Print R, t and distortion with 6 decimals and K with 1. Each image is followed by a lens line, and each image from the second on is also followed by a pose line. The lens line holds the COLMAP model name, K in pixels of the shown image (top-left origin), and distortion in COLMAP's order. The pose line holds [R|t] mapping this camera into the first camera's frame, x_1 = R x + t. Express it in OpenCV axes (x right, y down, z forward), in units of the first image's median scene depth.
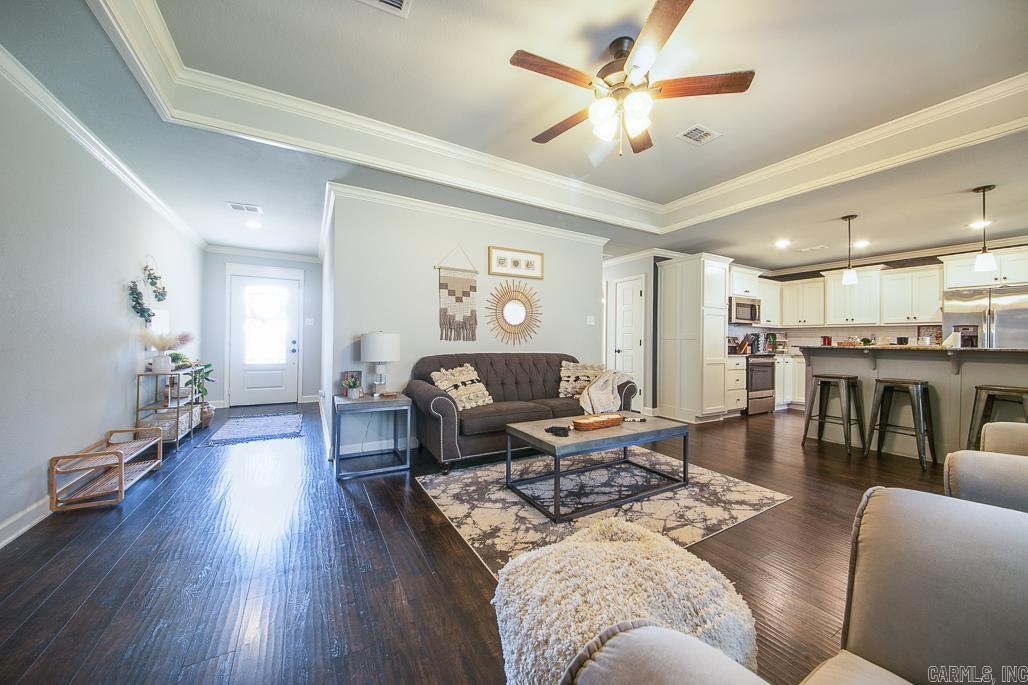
lens RADIAL K [[360.5, 0, 508.9], [0, 360.5, 338.9], [0, 0, 1]] dist [-0.000280, -0.006510]
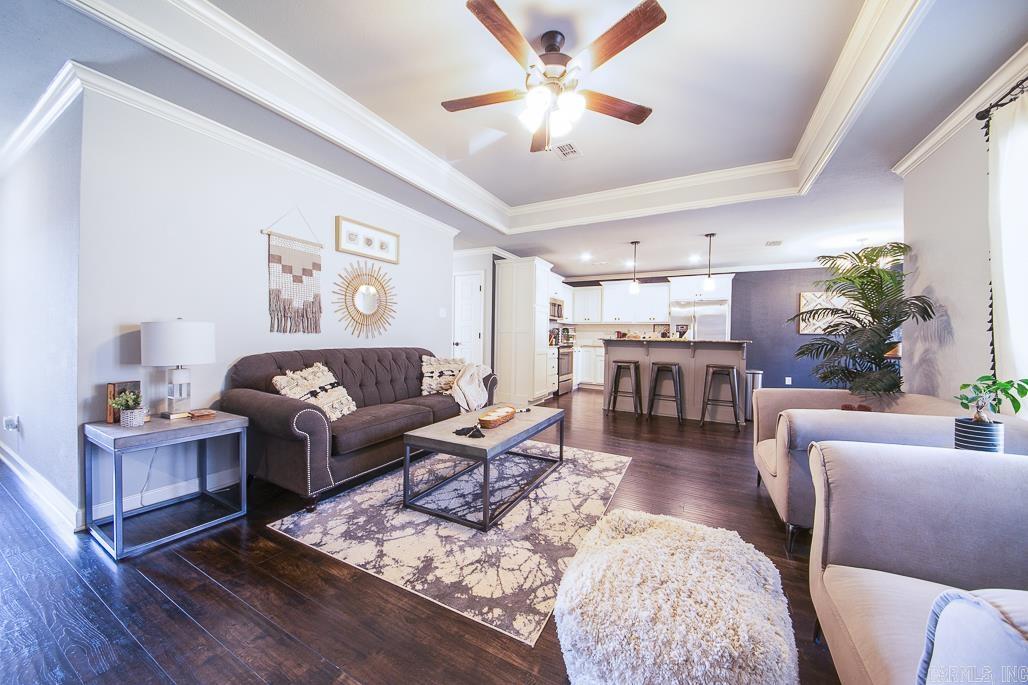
lens RADIAL K [[360.5, 0, 511.1], [0, 360.5, 338.7], [0, 0, 1]] dist [-0.000280, -0.006510]
pose [[0.839333, -0.002526, 0.543611, -0.174825], [-0.008798, 0.999795, 0.018230, -0.000942], [-0.543546, -0.020084, 0.839139, 0.109415]]
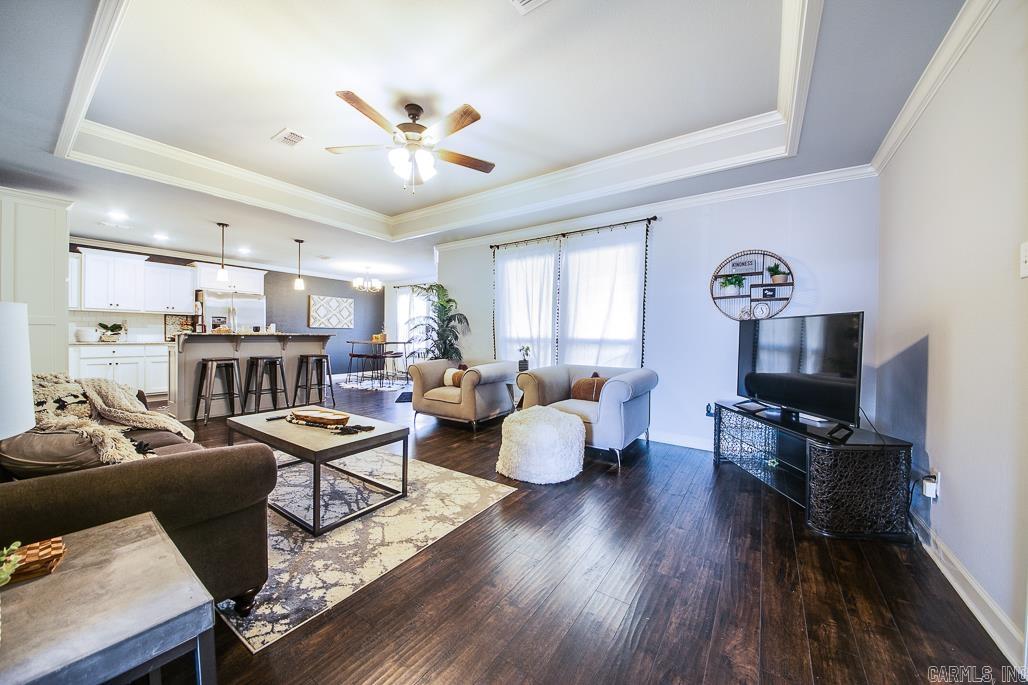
lens RADIAL K [[360.5, 0, 511.3], [0, 360.5, 339.2], [0, 0, 1]] dist [-0.000280, -0.006510]
pose [[-0.447215, -0.028011, 0.893988, -0.561087], [-0.022068, 0.999551, 0.020280, -0.005420], [-0.894154, -0.010659, -0.447632, 0.672368]]
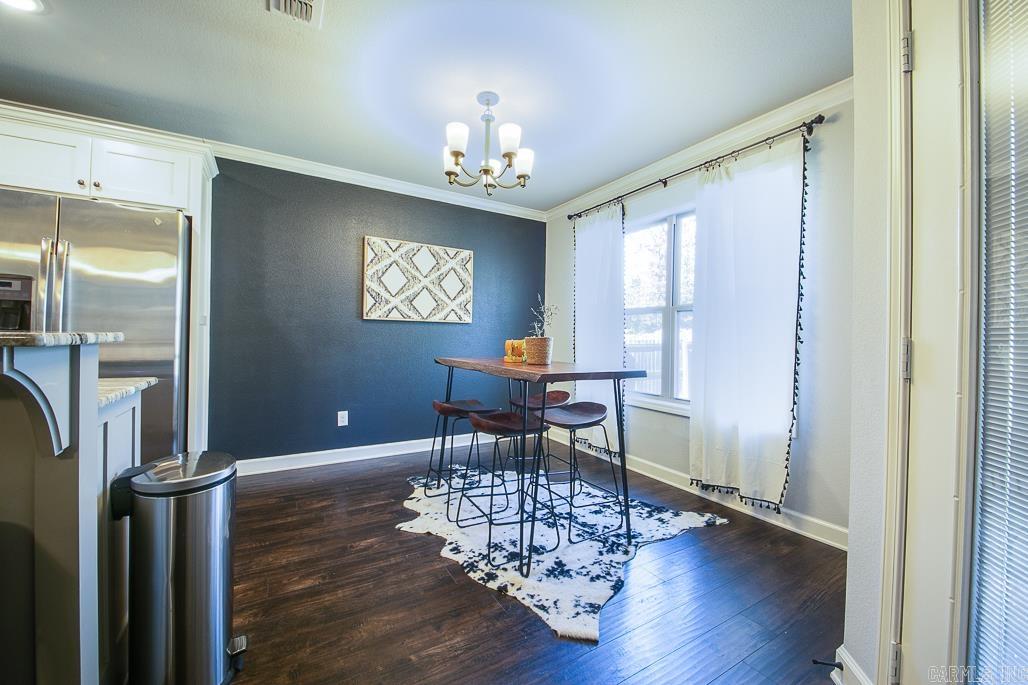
lens RADIAL K [[398.0, 0, 507.8], [0, 398.0, 340.6], [0, 0, 1]] dist [0.000821, -0.001109]
pose [[-0.026674, -0.021595, 0.999411, 0.930998], [-0.023718, 0.999499, 0.020964, 0.015991], [-0.999363, -0.023145, -0.027173, 0.475491]]
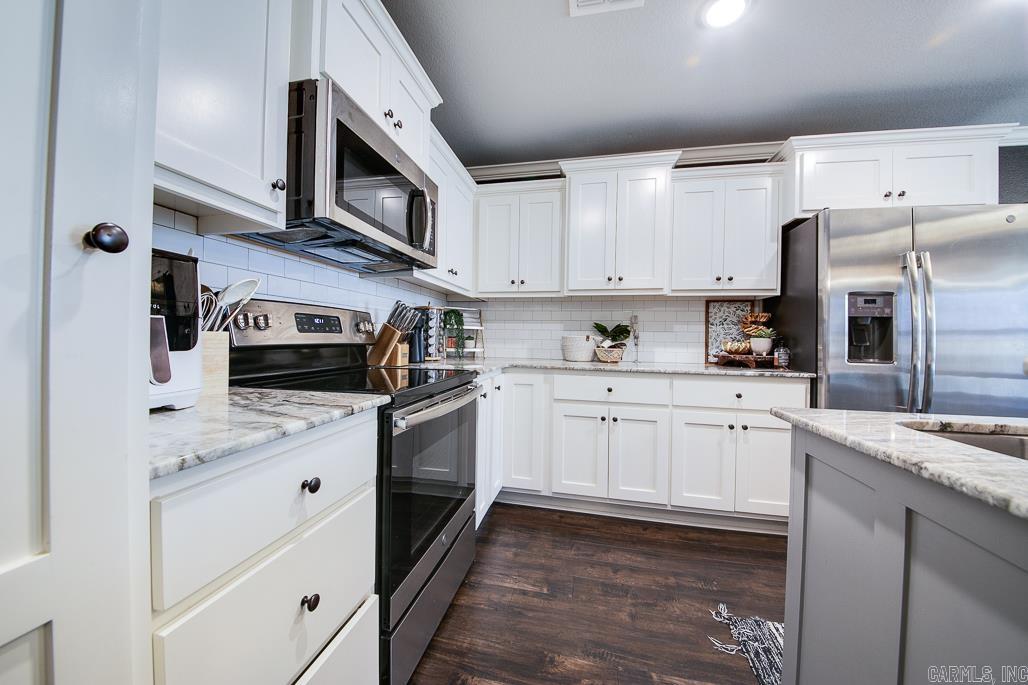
lens RADIAL K [[360.5, 0, 510.6], [0, 360.5, 337.1], [0, 0, 1]] dist [-0.000280, -0.006510]
pose [[0.658378, 0.000727, 0.752687, 0.791001], [-0.012627, 0.999869, 0.010079, 0.017294], [-0.752582, -0.016140, 0.658301, 1.163477]]
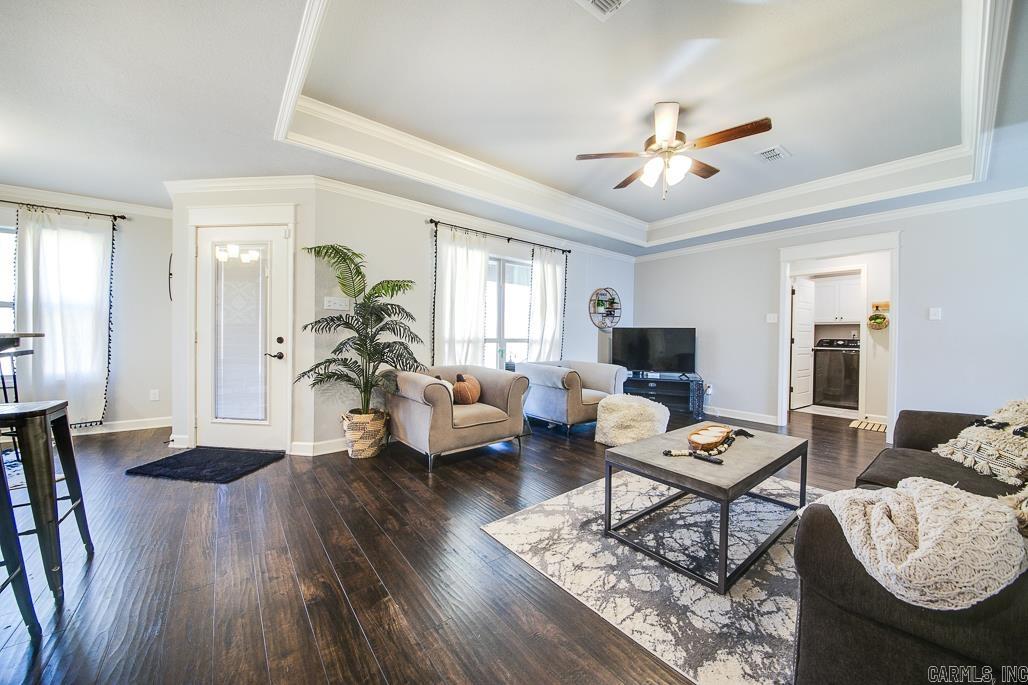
lens RADIAL K [[360.5, 0, 513.7], [0, 360.5, 337.2], [0, 0, 1]] dist [-0.000280, -0.006510]
pose [[-0.985570, -0.028090, -0.166921, 0.570624], [-0.027123, 0.999600, -0.008071, 0.016048], [0.167081, -0.003428, -0.985937, 1.188279]]
